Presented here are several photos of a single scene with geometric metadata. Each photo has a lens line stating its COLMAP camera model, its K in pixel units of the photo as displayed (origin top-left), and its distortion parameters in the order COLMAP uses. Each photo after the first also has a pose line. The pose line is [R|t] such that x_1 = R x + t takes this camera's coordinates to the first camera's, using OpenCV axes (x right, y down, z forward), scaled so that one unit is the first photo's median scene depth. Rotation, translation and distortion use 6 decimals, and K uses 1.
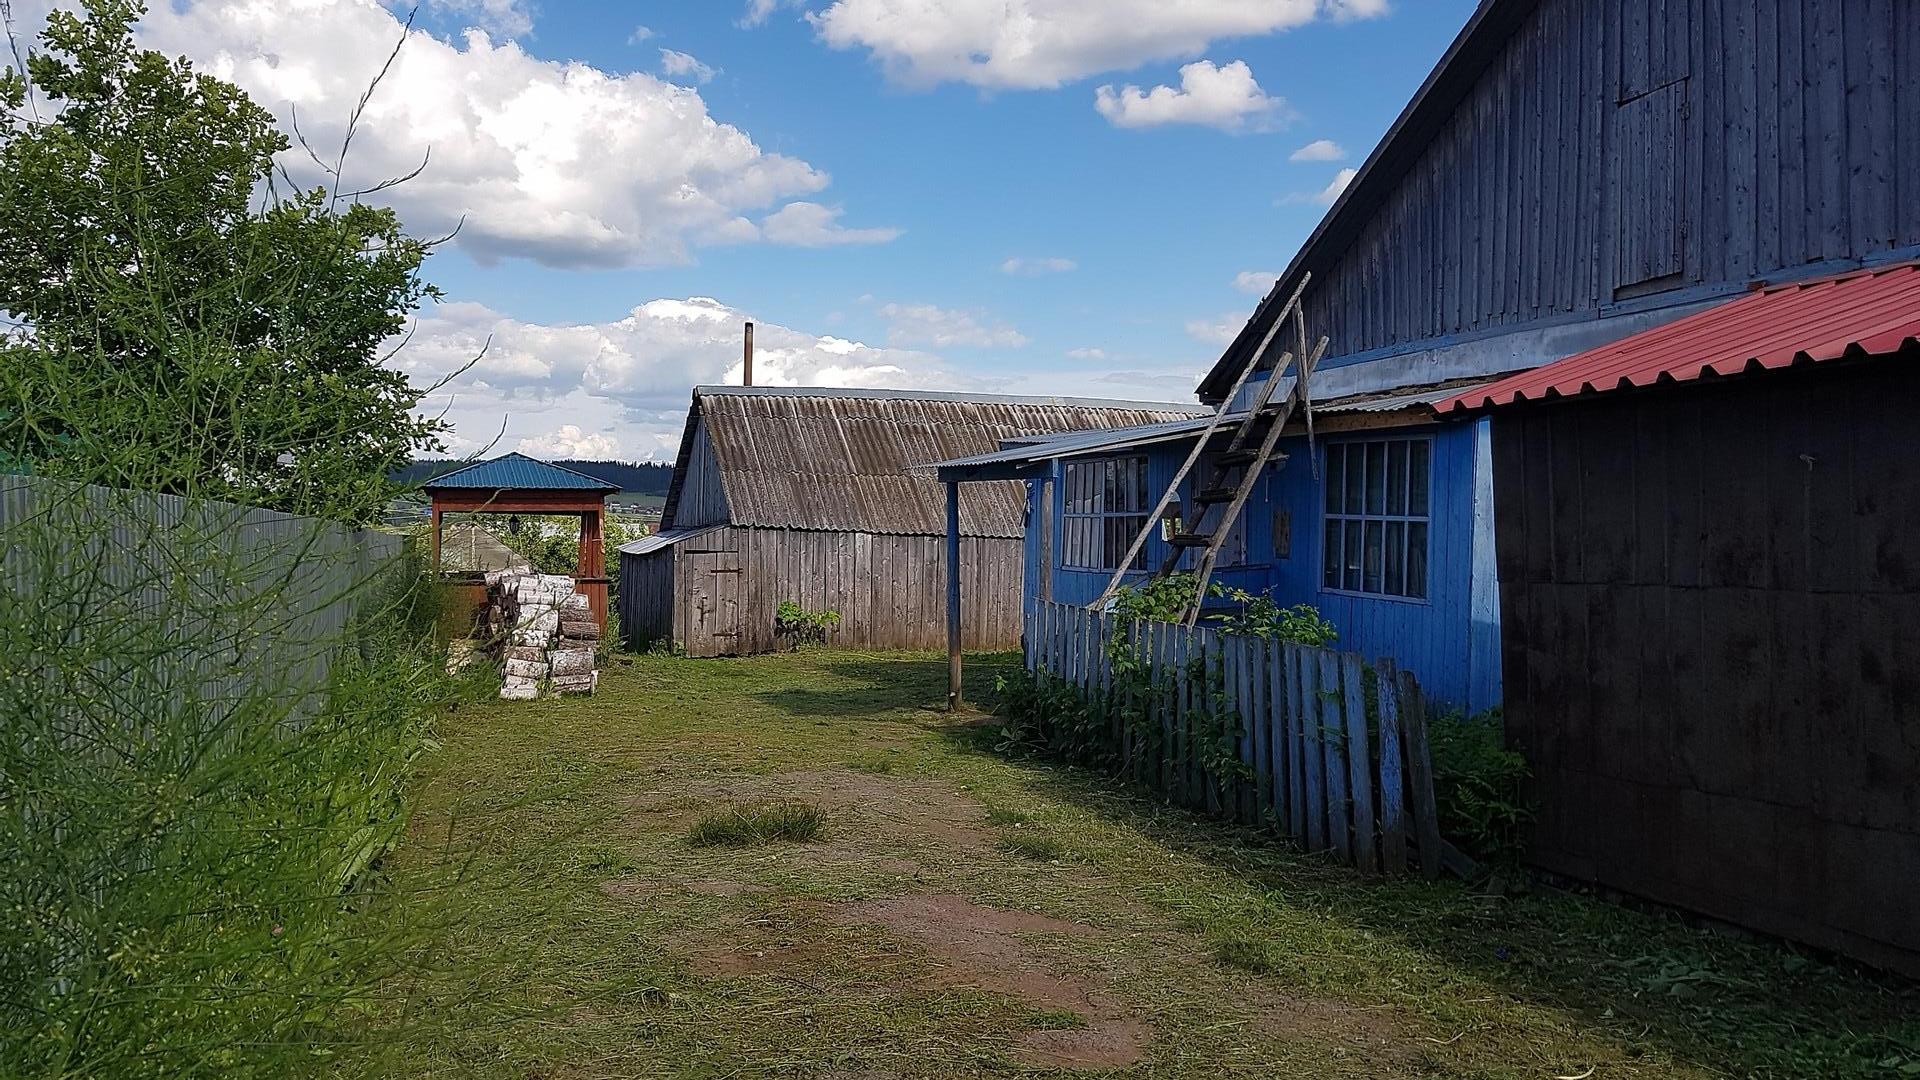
lens RADIAL K [[1562.4, 0, 951.3], [0, 1562.4, 535.6], [0, 0, 1]] dist [-0.007261, -0.000443]
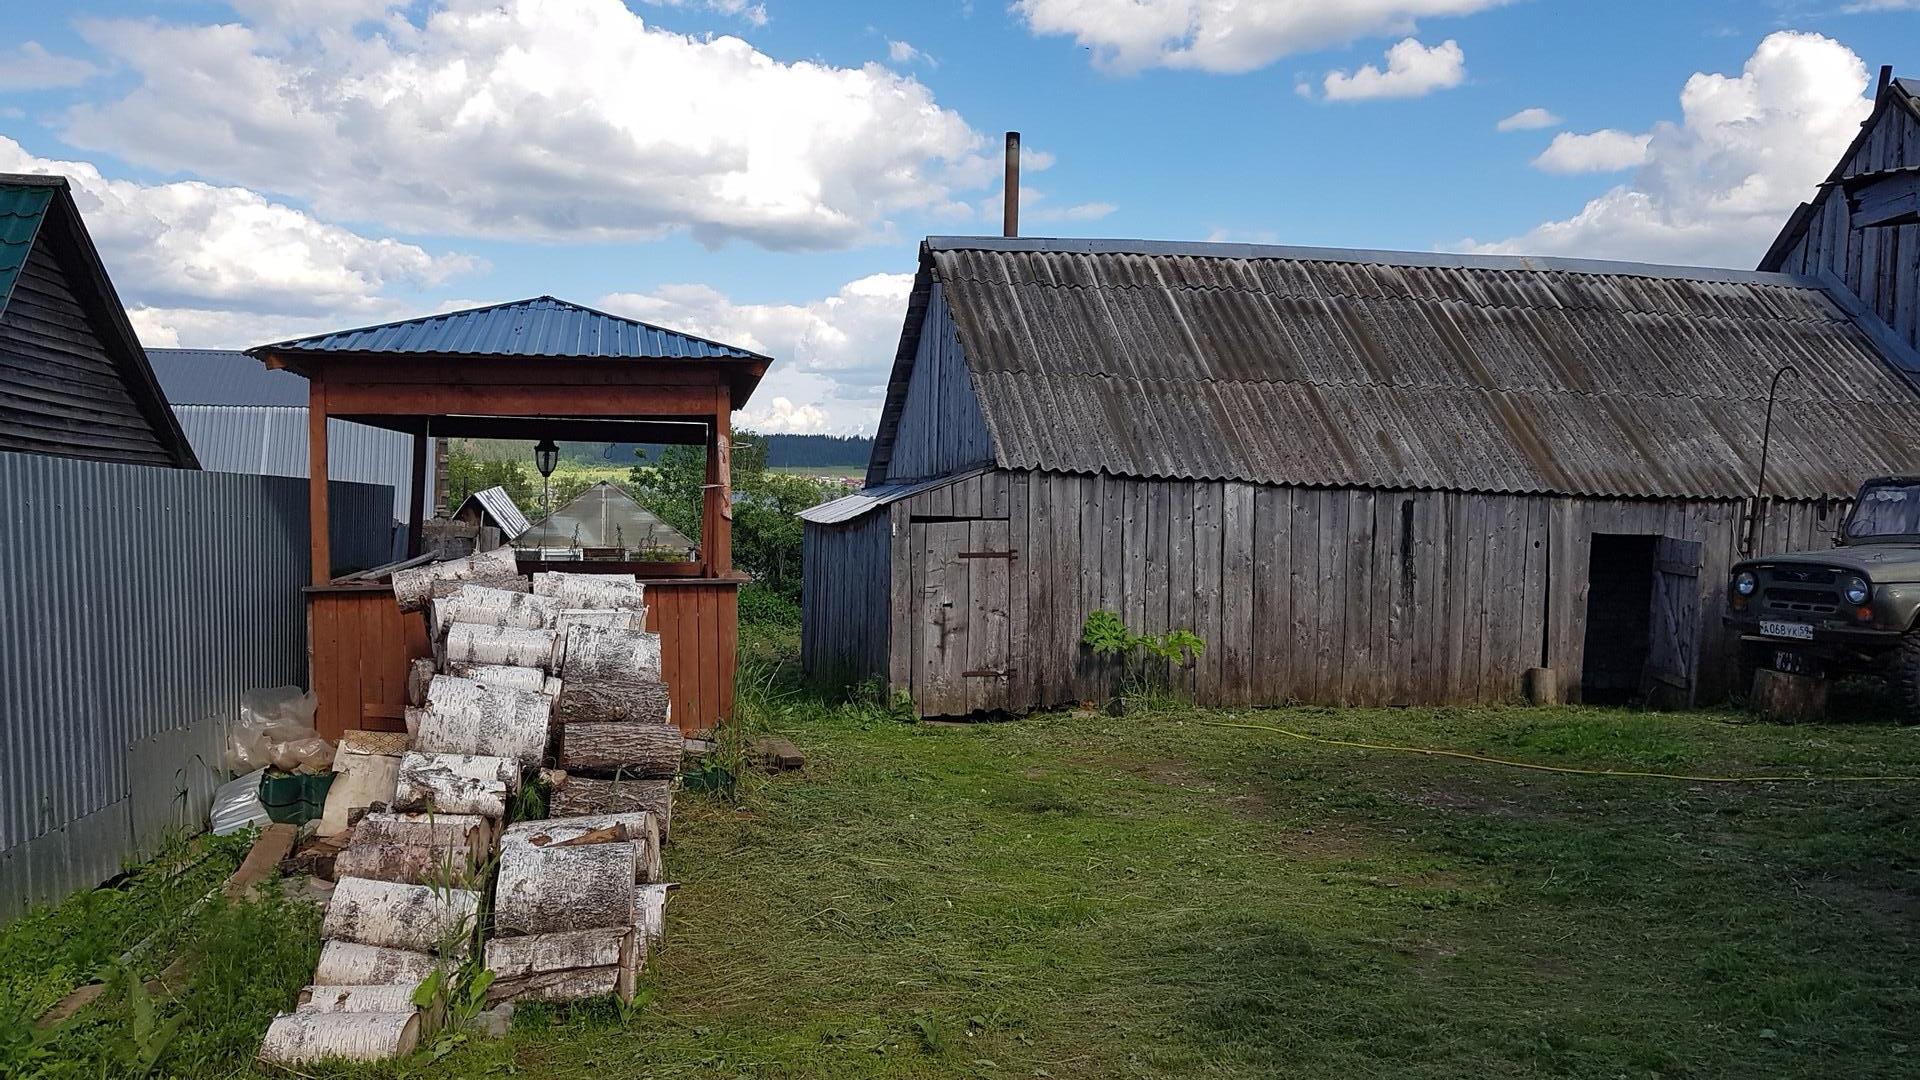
lens RADIAL K [[1562.4, 0, 962.6], [0, 1562.4, 536.8], [0, 0, 1]] dist [-0.007261, -0.000443]
pose [[0.992295, 0.001039, -0.123896, -0.083328], [0.001193, 0.999838, 0.017941, 0.006757], [0.123894, -0.017951, 0.992133, 0.453126]]
